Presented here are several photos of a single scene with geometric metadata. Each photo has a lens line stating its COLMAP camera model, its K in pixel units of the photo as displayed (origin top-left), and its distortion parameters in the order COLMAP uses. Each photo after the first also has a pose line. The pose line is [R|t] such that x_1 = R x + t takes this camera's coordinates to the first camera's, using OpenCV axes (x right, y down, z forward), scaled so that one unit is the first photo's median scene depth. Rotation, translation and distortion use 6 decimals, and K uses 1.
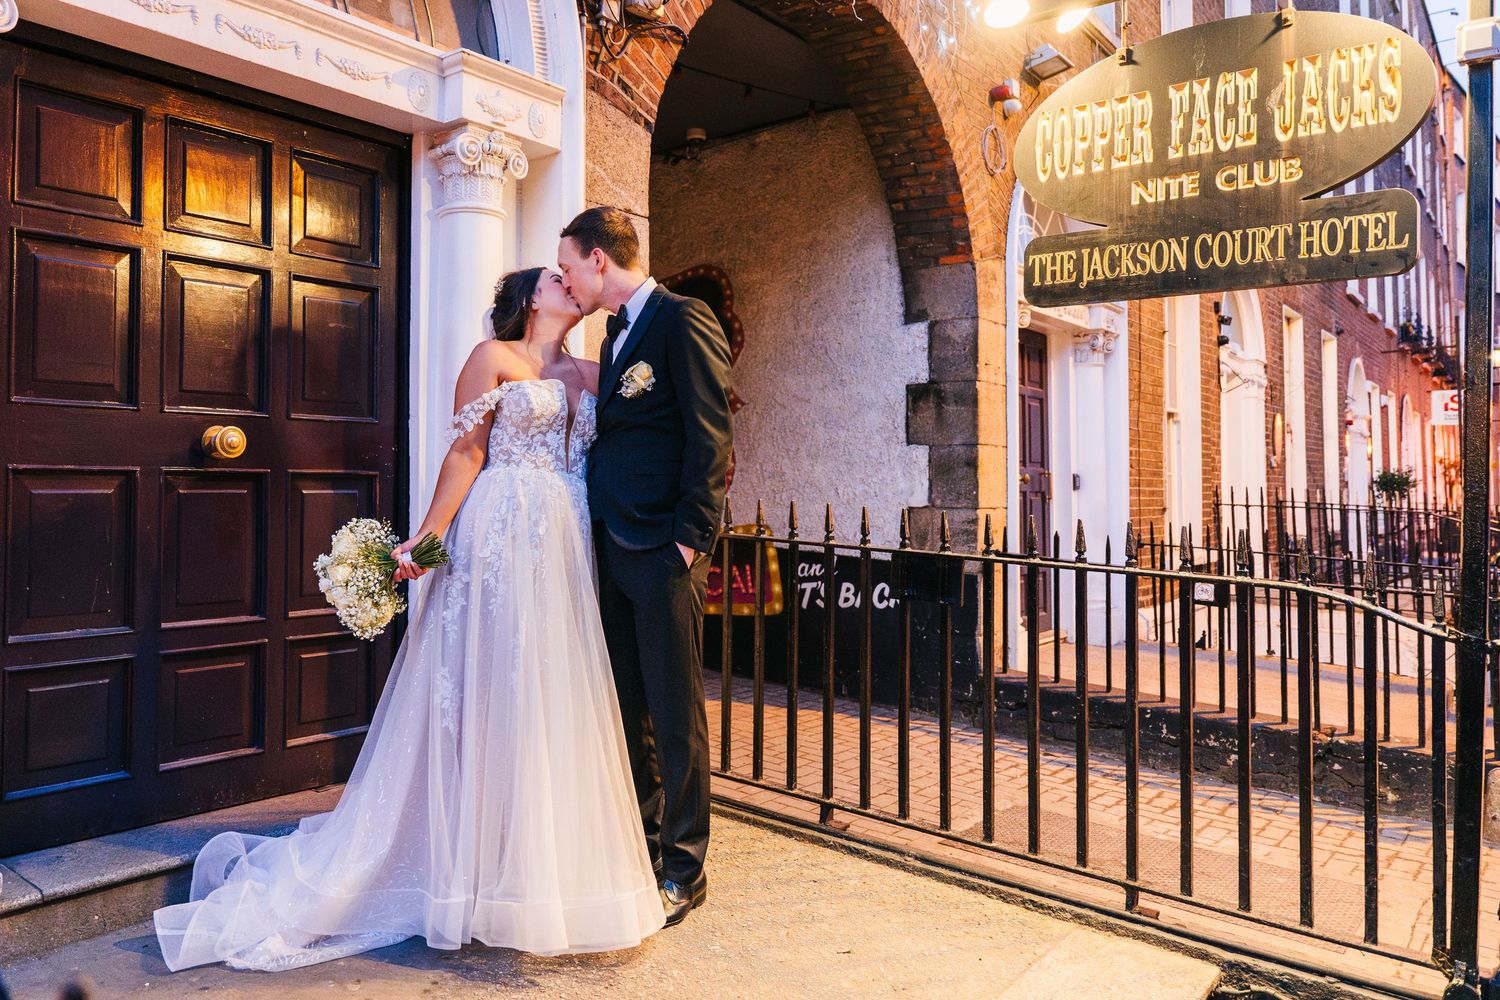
lens RADIAL K [[1109.5, 0, 681.6], [0, 1109.5, 449.8], [0, 0, 1]] dist [0.011415, -0.012346]
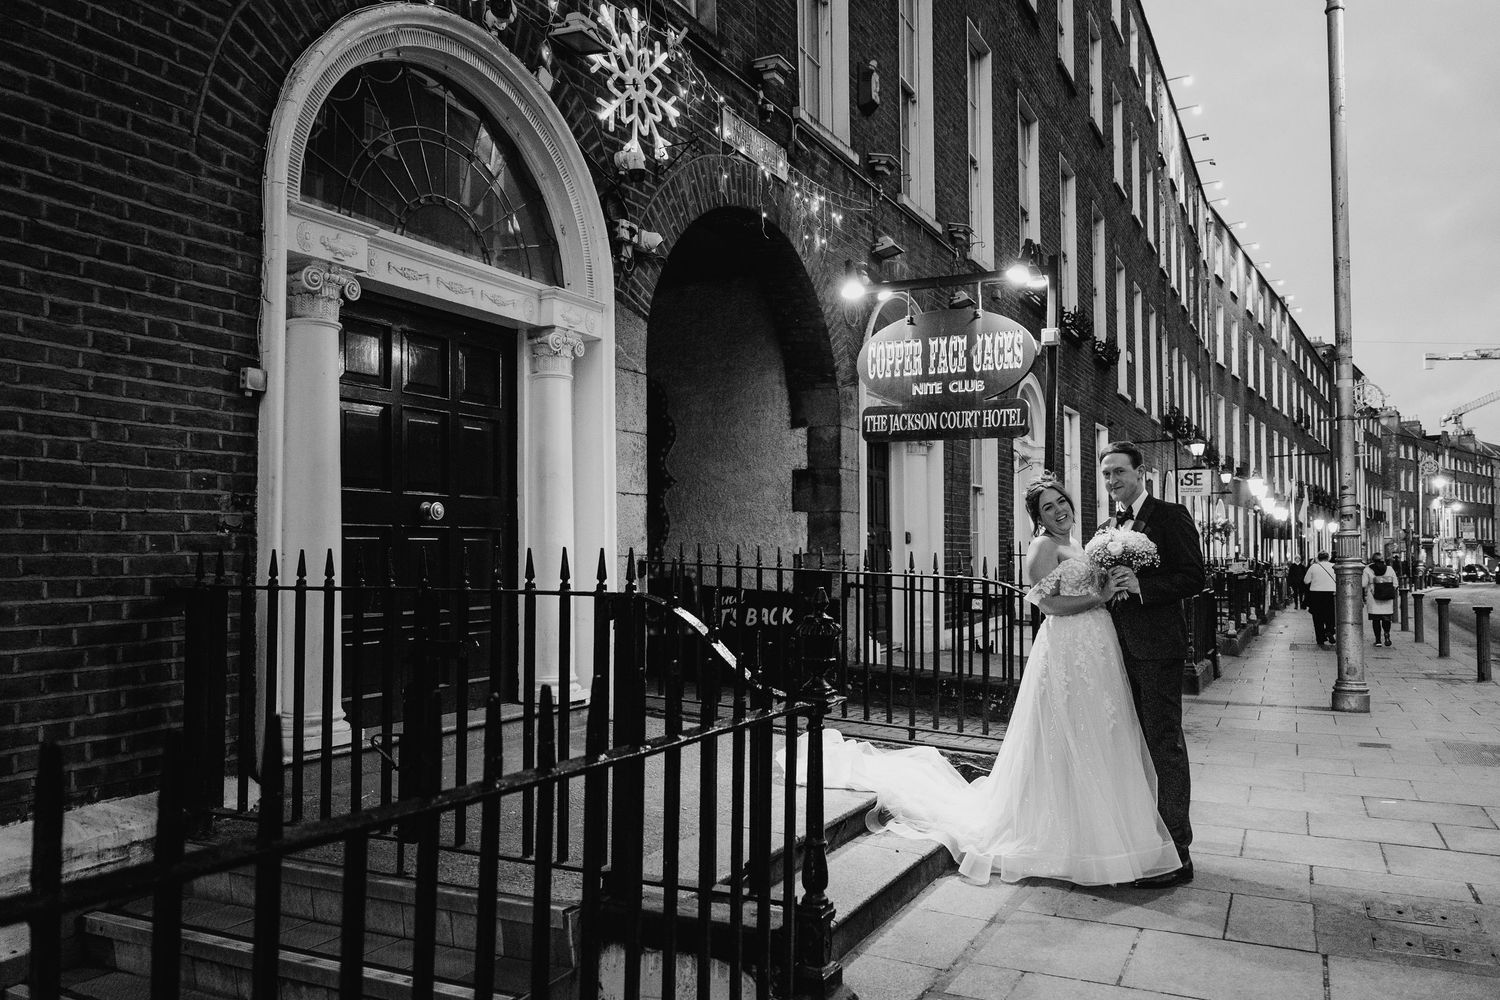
lens RADIAL K [[1071.0, 0, 804.2], [0, 1071.0, 525.4], [0, 0, 1]] dist [0.000472, 0.000263]
pose [[0.974651, -0.002009, 0.223723, -0.187245], [-0.000234, 0.999950, 0.010000, -0.001177], [-0.223732, -0.009799, 0.974602, -0.717438]]
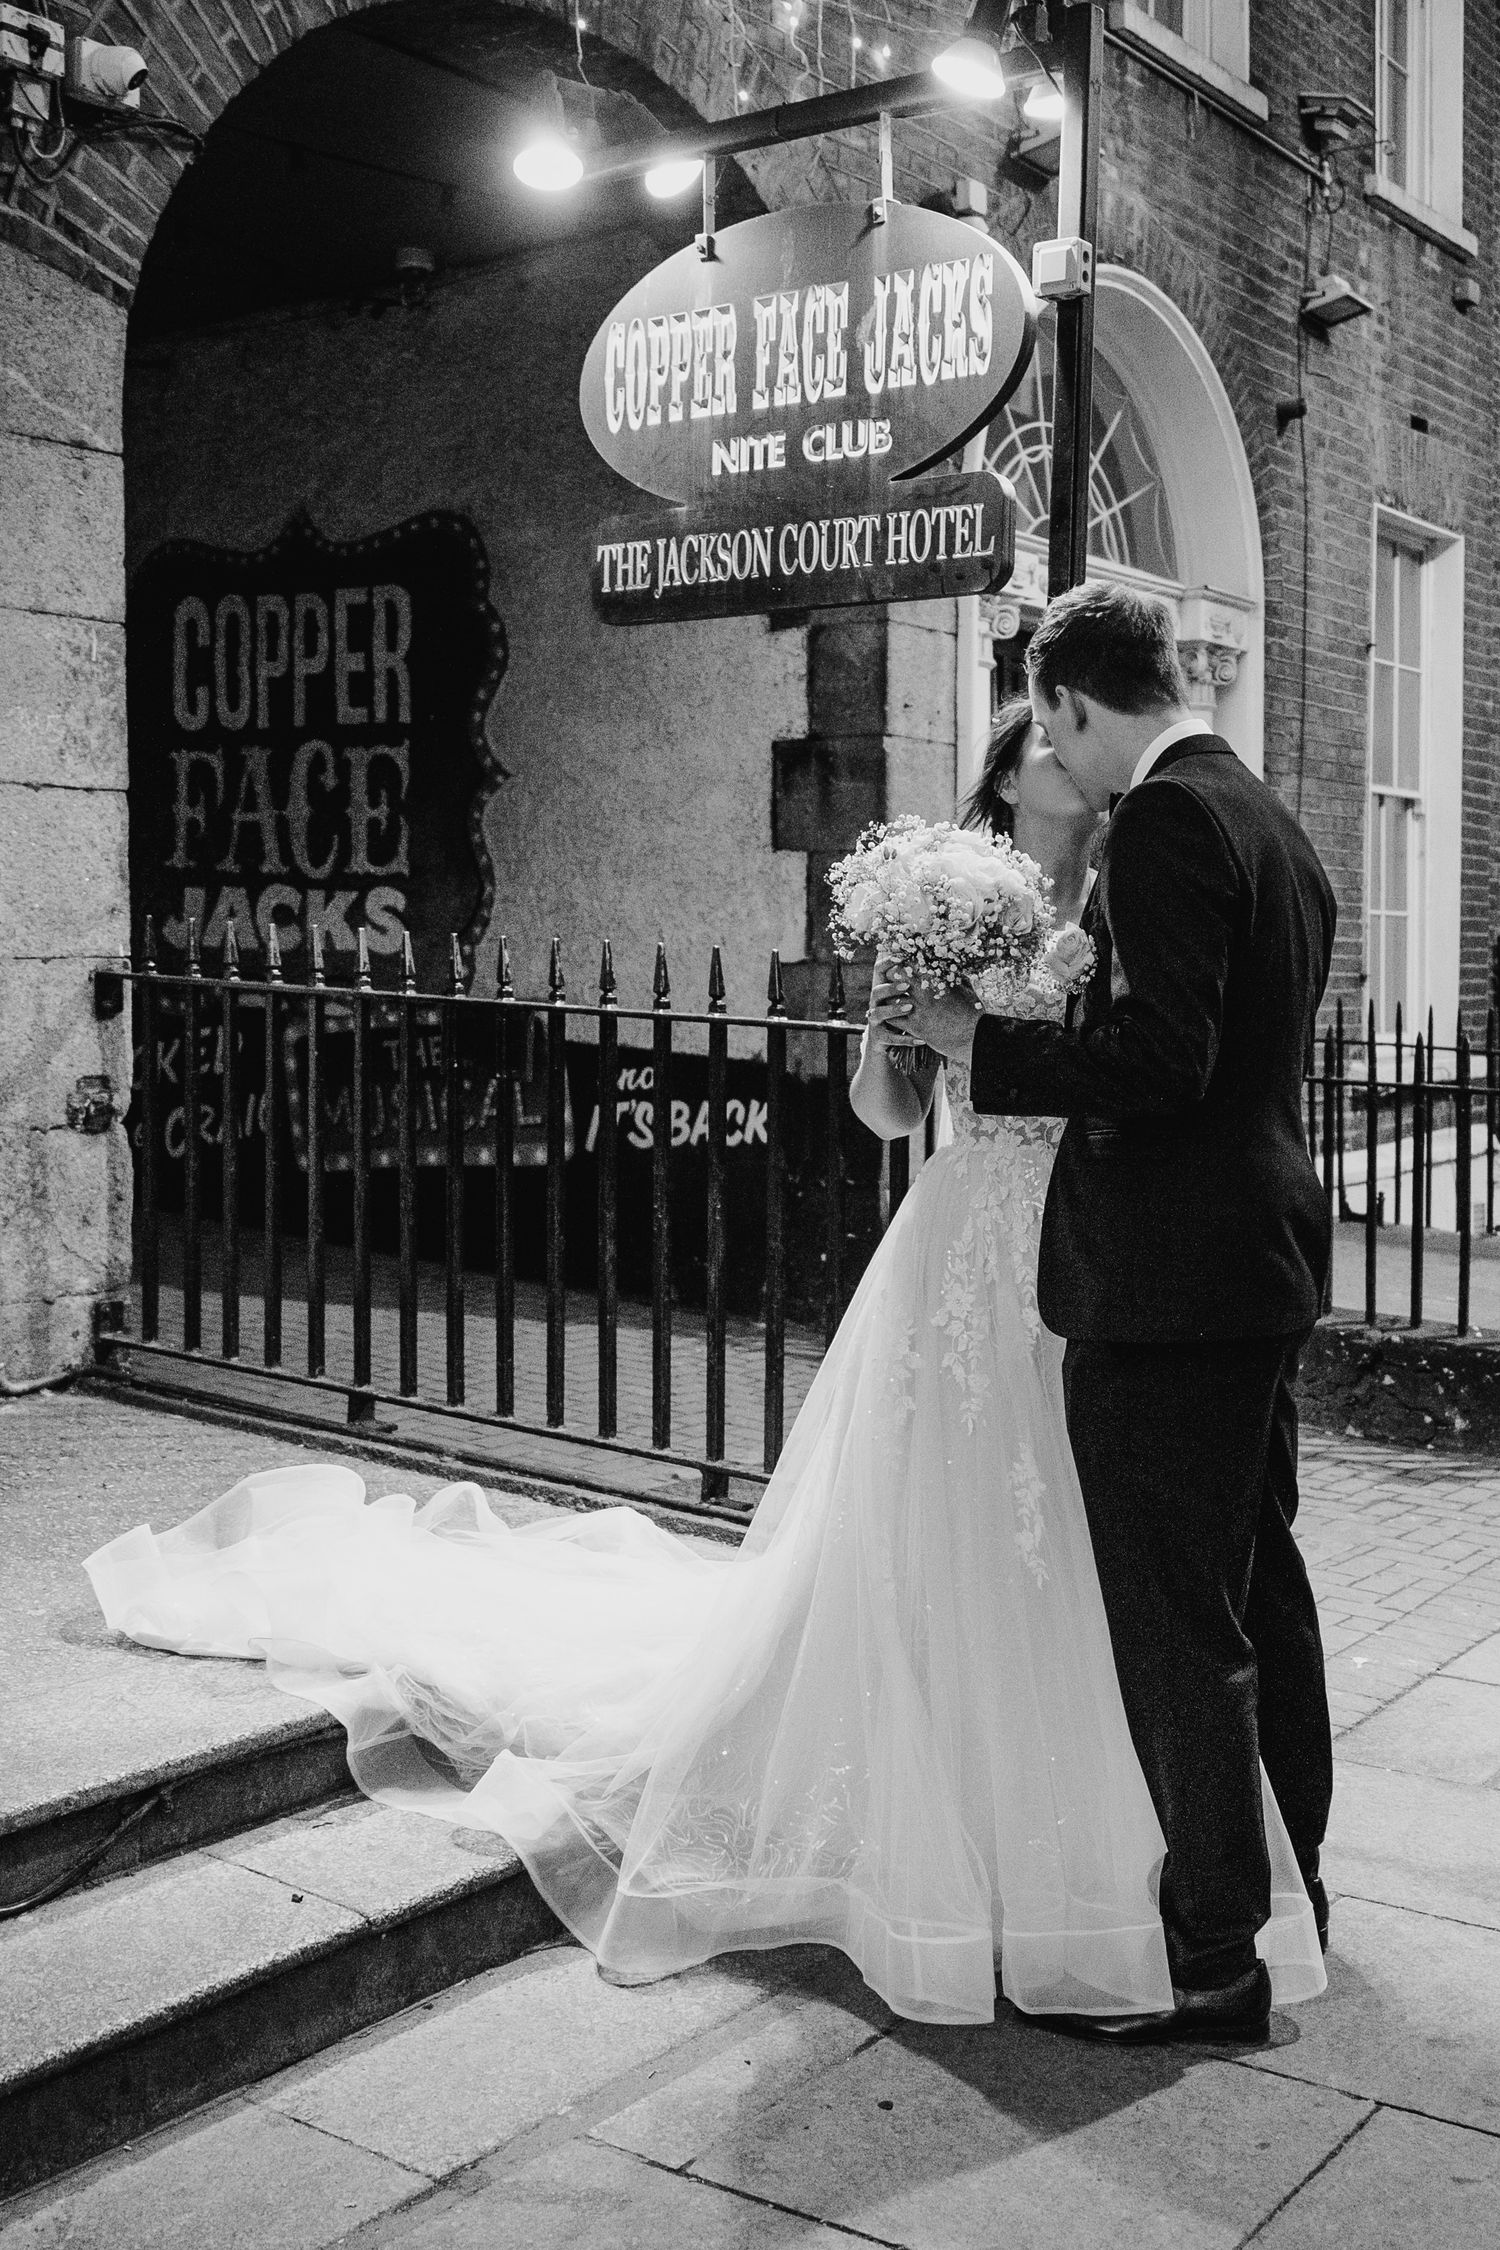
lens RADIAL K [[2402.8, 0, 932.0], [0, 2402.8, 1064.5], [0, 0, 1]] dist [0.005102, 0.000000]
pose [[0.995811, -0.005300, 0.091280, 0.335343], [-0.001652, 0.997113, 0.075920, 0.020760], [-0.091419, -0.075753, 0.992927, -0.404568]]
